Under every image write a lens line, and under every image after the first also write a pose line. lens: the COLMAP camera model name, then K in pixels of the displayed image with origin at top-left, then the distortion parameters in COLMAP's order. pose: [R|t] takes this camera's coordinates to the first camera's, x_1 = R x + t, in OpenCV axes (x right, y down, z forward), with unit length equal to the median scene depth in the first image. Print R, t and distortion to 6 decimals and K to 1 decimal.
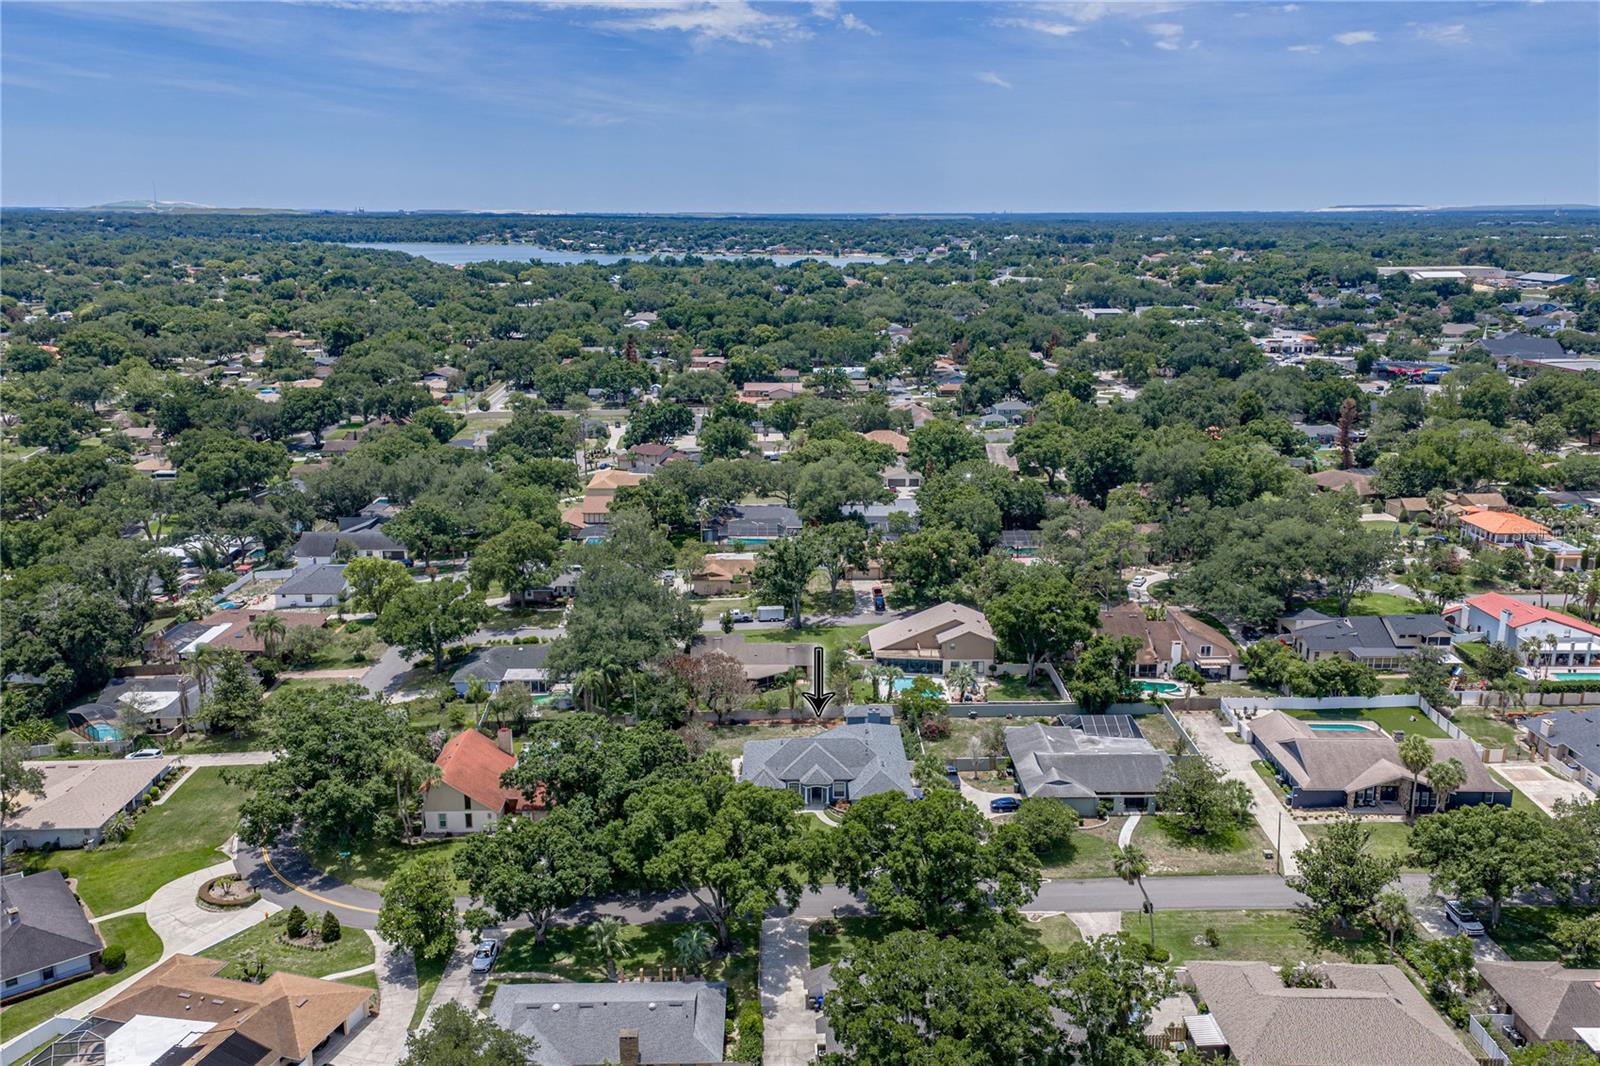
lens RADIAL K [[1313.7, 0, 800.0], [0, 1313.7, 533.0], [0, 0, 1]] dist [0.063108, -0.004656]
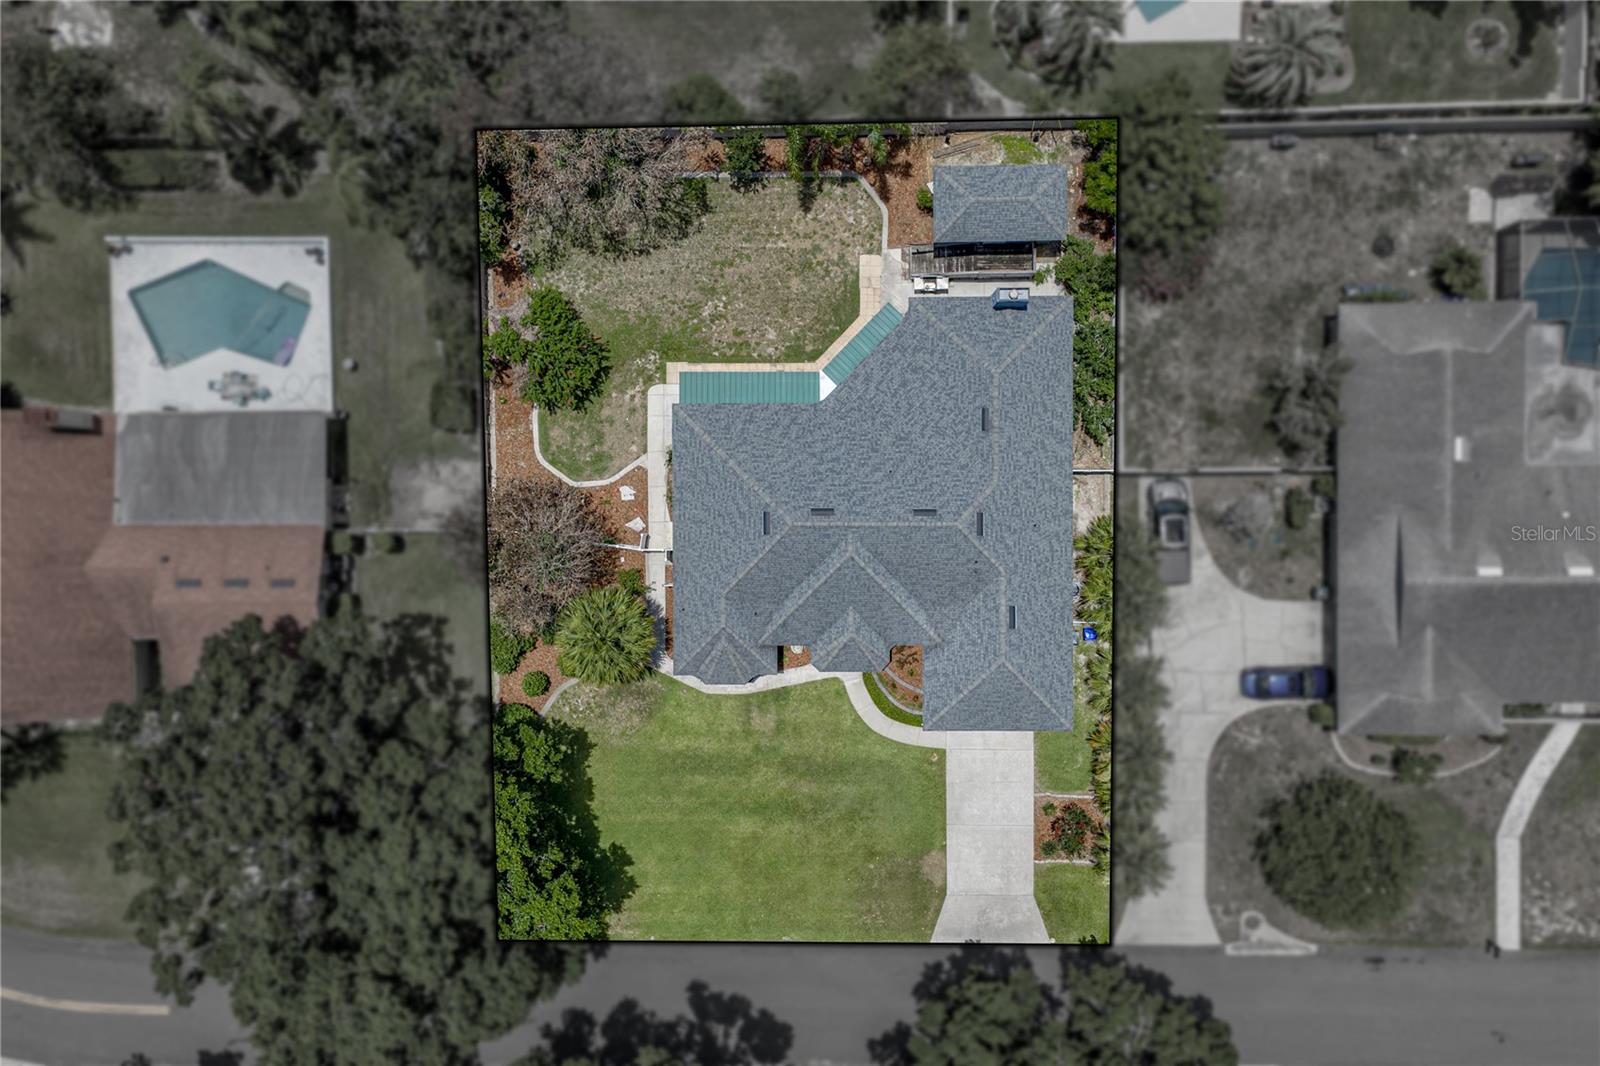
lens RADIAL K [[1327.5, 0, 800.0], [0, 1327.5, 533.0], [0, 0, 1]] dist [0.091582, -0.044988]
pose [[0.999934, 0.009264, -0.006764, -0.000872], [0.004467, 0.228691, 0.973489, -0.189728], [0.010565, -0.973455, 0.228634, 0.743872]]
